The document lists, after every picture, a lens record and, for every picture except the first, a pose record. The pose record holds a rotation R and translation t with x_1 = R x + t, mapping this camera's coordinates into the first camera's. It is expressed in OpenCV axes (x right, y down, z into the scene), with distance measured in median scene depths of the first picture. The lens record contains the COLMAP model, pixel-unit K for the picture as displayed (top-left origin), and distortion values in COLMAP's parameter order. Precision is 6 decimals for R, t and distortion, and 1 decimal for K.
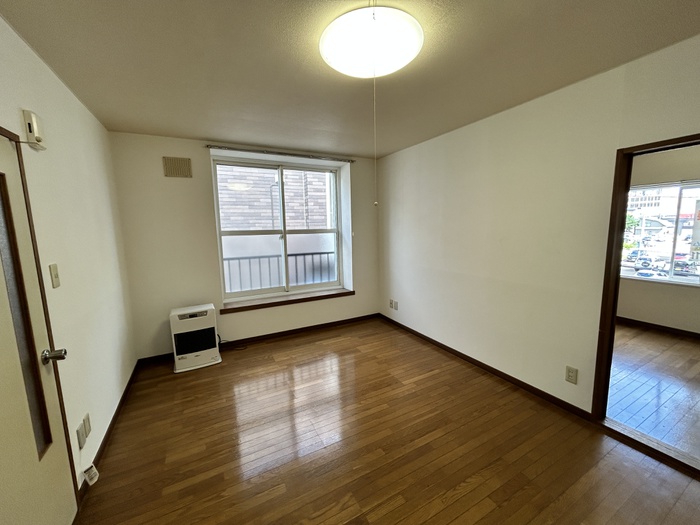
lens RADIAL K [[281.8, 0, 349.7], [0, 281.8, 261.4], [0, 0, 1]] dist [-0.000261, 0.000244]
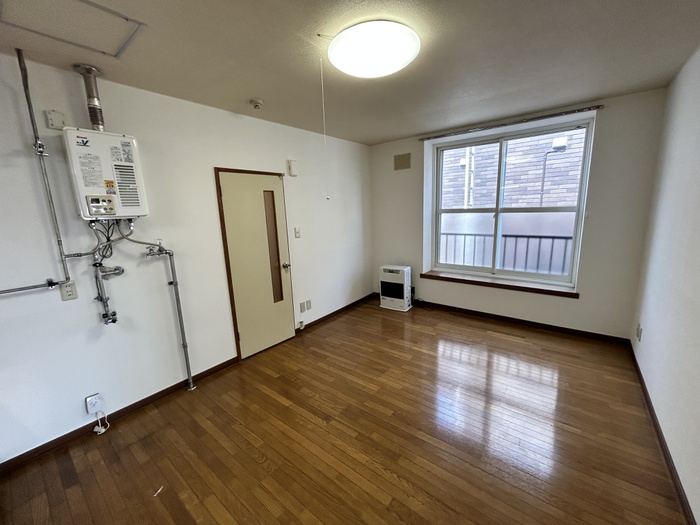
lens RADIAL K [[281.8, 0, 349.7], [0, 281.8, 261.4], [0, 0, 1]] dist [-0.000261, 0.000244]
pose [[0.399831, 0.173902, -0.899941, 0.472114], [-0.086901, 0.984606, 0.151653, -0.039413], [0.912460, 0.017570, 0.408788, 0.185970]]
